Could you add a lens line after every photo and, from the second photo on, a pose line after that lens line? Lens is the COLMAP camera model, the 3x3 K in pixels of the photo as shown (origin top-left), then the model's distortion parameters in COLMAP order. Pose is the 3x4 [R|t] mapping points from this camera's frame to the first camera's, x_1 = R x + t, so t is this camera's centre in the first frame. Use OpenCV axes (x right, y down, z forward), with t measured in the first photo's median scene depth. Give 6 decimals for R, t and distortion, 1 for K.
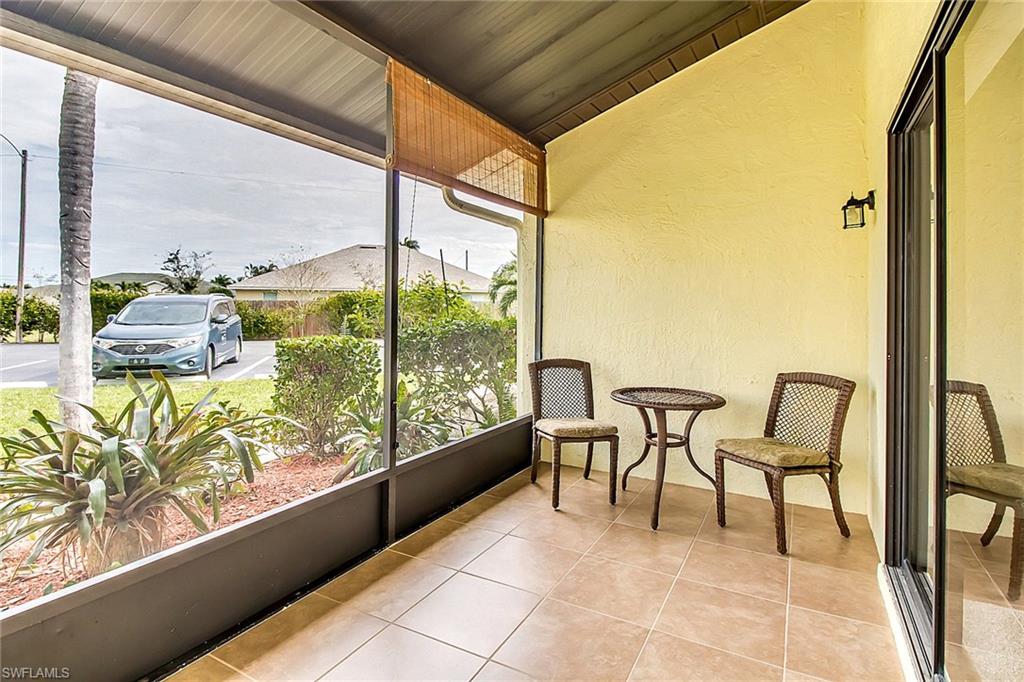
lens RADIAL K [[517.7, 0, 524.6], [0, 517.7, 308.0], [0, 0, 1]] dist [0.002242, -0.000990]
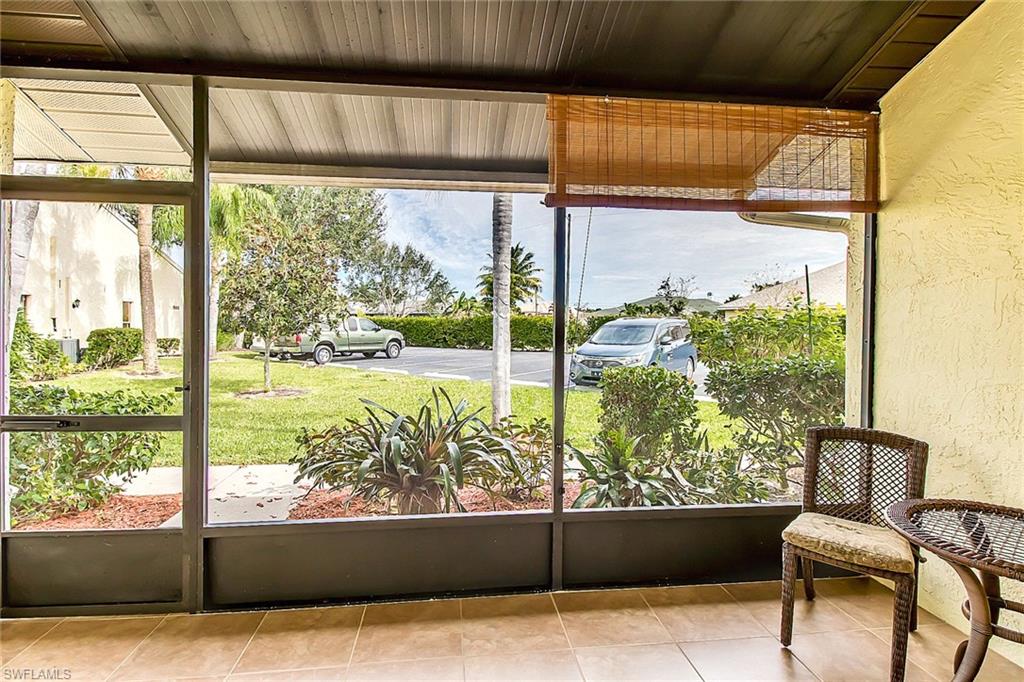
lens RADIAL K [[520.4, 0, 506.4], [0, 520.4, 326.4], [0, 0, 1]] dist [0.002681, 0.000086]
pose [[0.572661, 0.003935, -0.819783, 0.314300], [-0.002432, 0.999992, 0.003101, -0.028930], [0.819788, 0.000218, 0.572667, 0.229671]]
